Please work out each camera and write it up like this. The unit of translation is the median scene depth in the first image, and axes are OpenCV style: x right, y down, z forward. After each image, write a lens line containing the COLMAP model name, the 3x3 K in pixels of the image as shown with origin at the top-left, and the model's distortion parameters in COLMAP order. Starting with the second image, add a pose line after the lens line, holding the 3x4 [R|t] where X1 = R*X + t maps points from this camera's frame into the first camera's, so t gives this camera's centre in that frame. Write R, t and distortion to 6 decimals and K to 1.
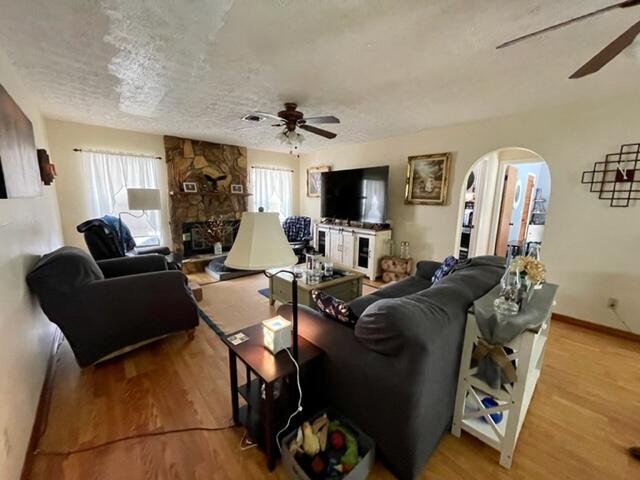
lens RADIAL K [[255.2, 0, 318.3], [0, 255.2, 242.0], [0, 0, 1]] dist [-0.009634, 0.000465]
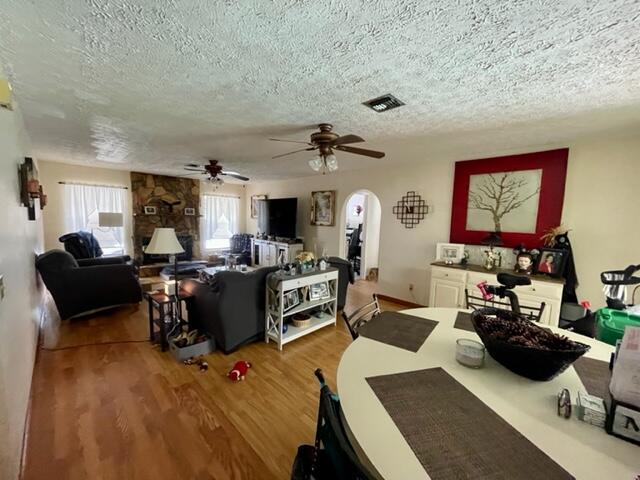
lens RADIAL K [[255.2, 0, 321.6], [0, 255.2, 241.8], [0, 0, 1]] dist [-0.009634, 0.000465]
pose [[0.996590, 0.006444, 0.082255, 0.289228], [-0.000223, 0.997152, -0.075414, 0.048914], [-0.082507, 0.075138, 0.993754, -0.385511]]
